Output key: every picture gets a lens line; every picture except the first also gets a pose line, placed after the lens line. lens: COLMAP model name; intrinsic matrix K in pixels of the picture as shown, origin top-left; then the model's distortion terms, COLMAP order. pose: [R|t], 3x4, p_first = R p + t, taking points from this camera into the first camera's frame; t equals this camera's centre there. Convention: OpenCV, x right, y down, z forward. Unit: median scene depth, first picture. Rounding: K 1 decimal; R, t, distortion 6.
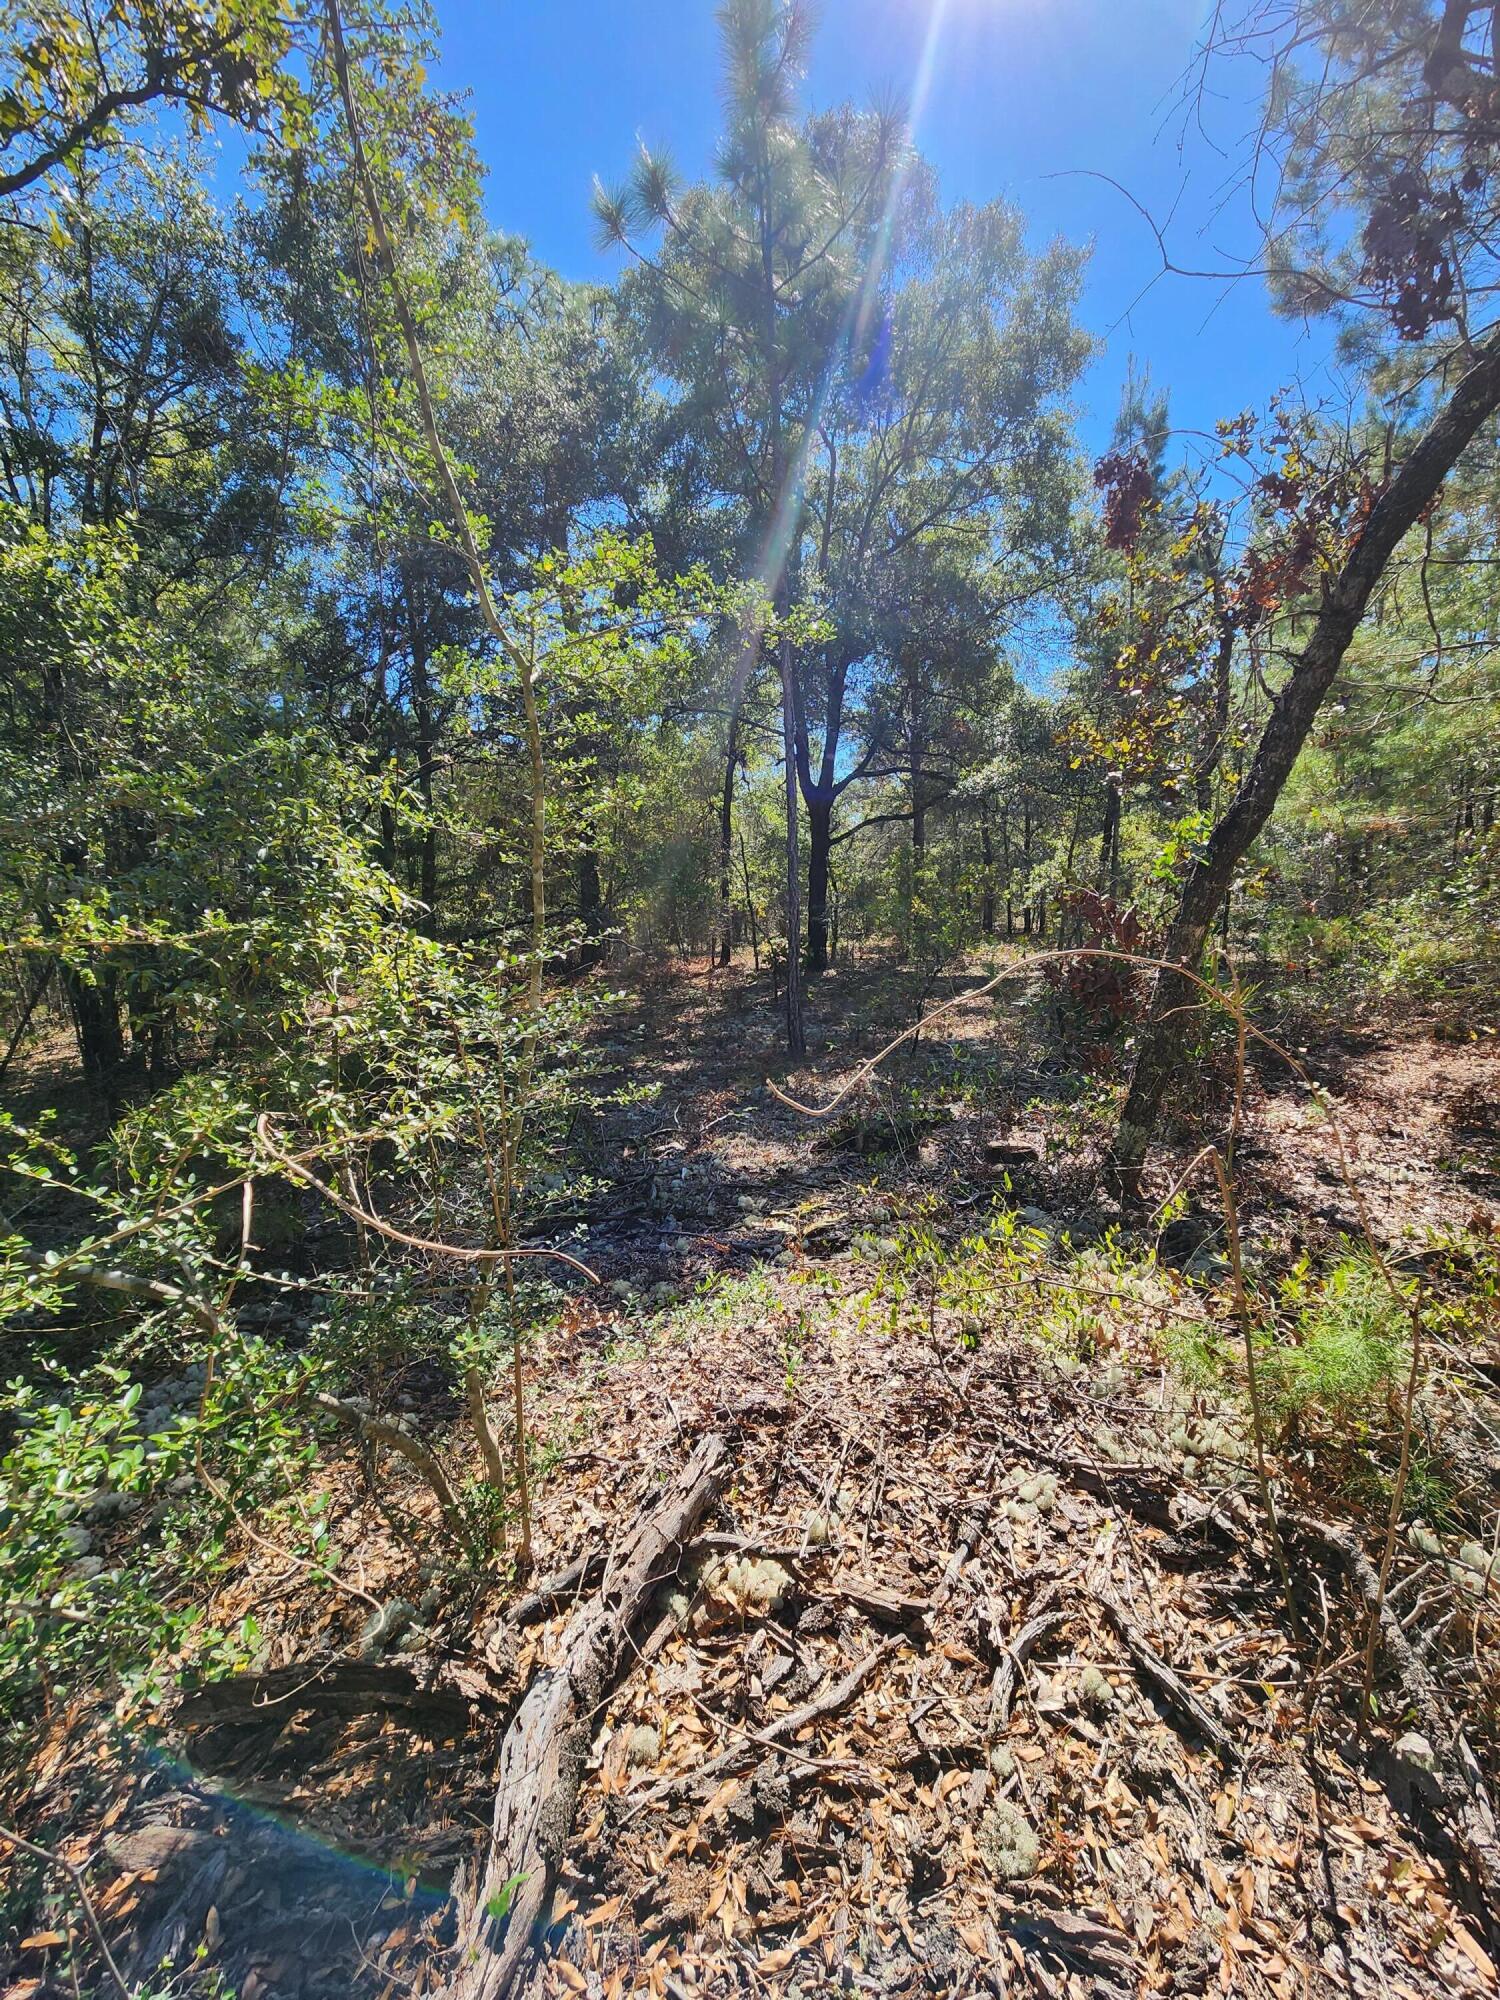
lens RADIAL K [[816.6, 0, 758.6], [0, 816.6, 998.7], [0, 0, 1]] dist [-0.004154, -0.000325]
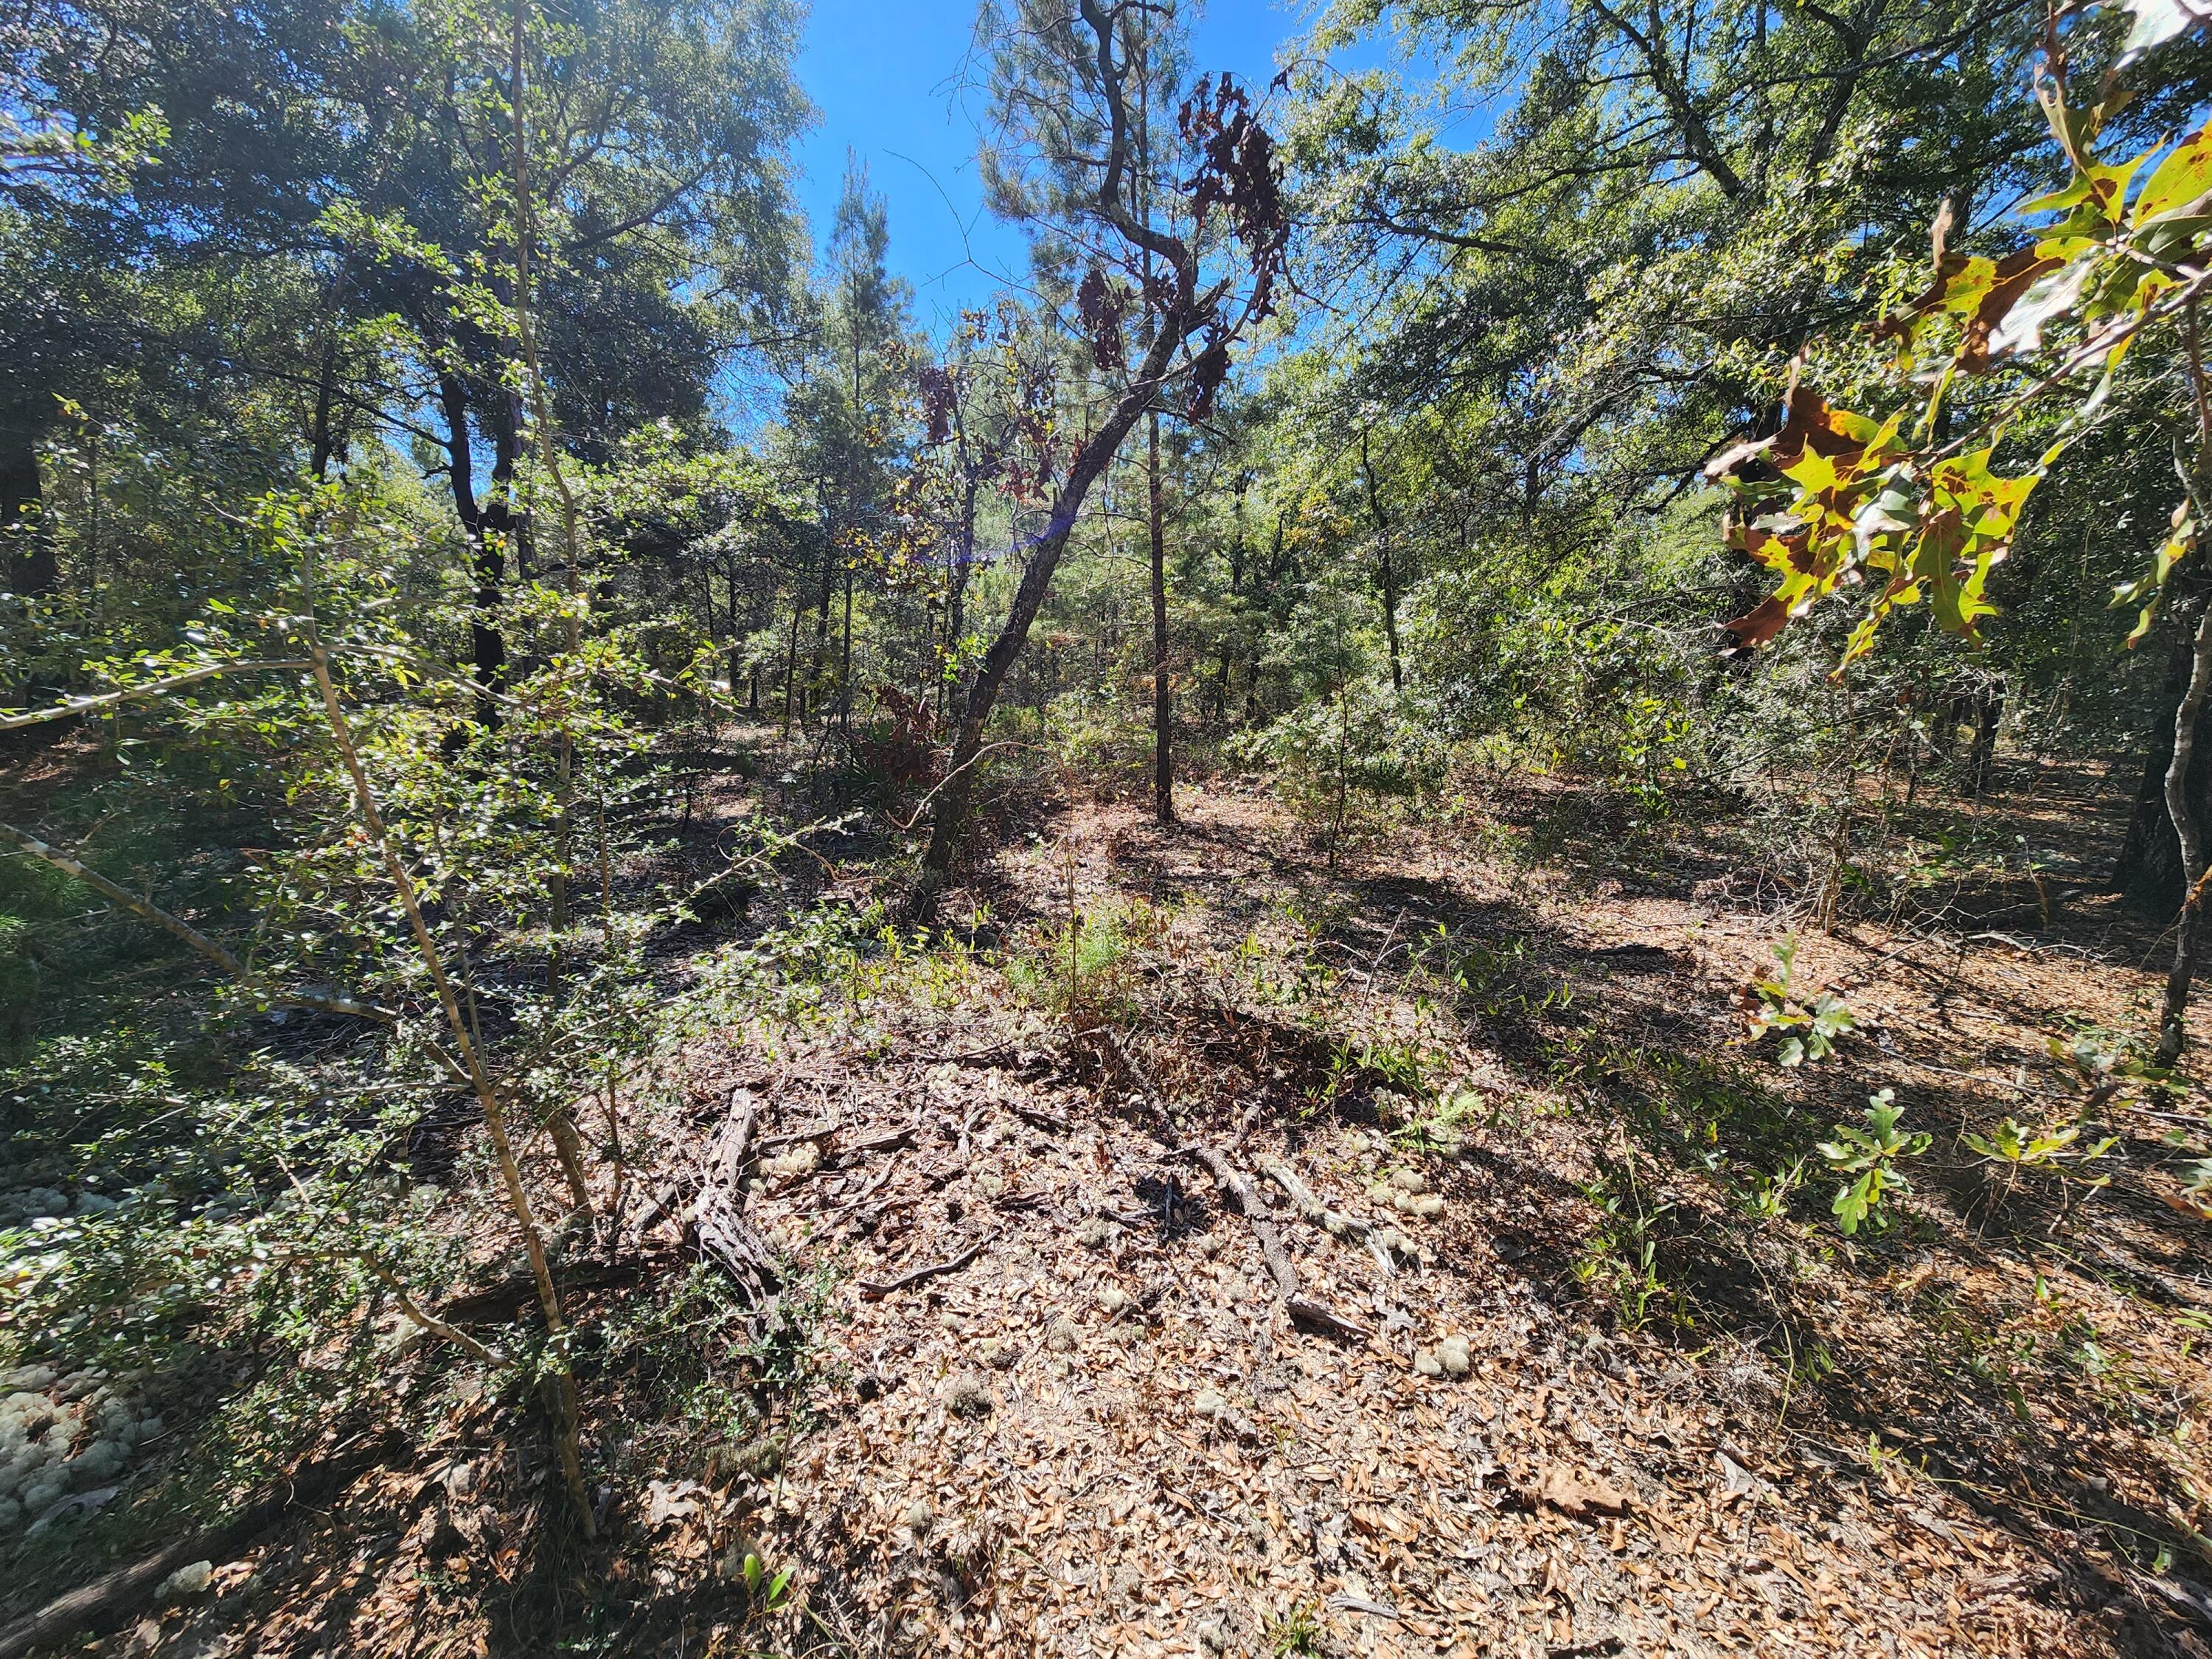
lens RADIAL K [[903.2, 0, 1104.4], [0, 903.2, 827.0], [0, 0, 1]] dist [-0.004154, -0.000325]
pose [[0.750959, -0.053375, 0.658188, -0.621147], [0.018562, 0.998040, 0.059756, 0.016860], [-0.660088, -0.032657, 0.750478, -0.574632]]
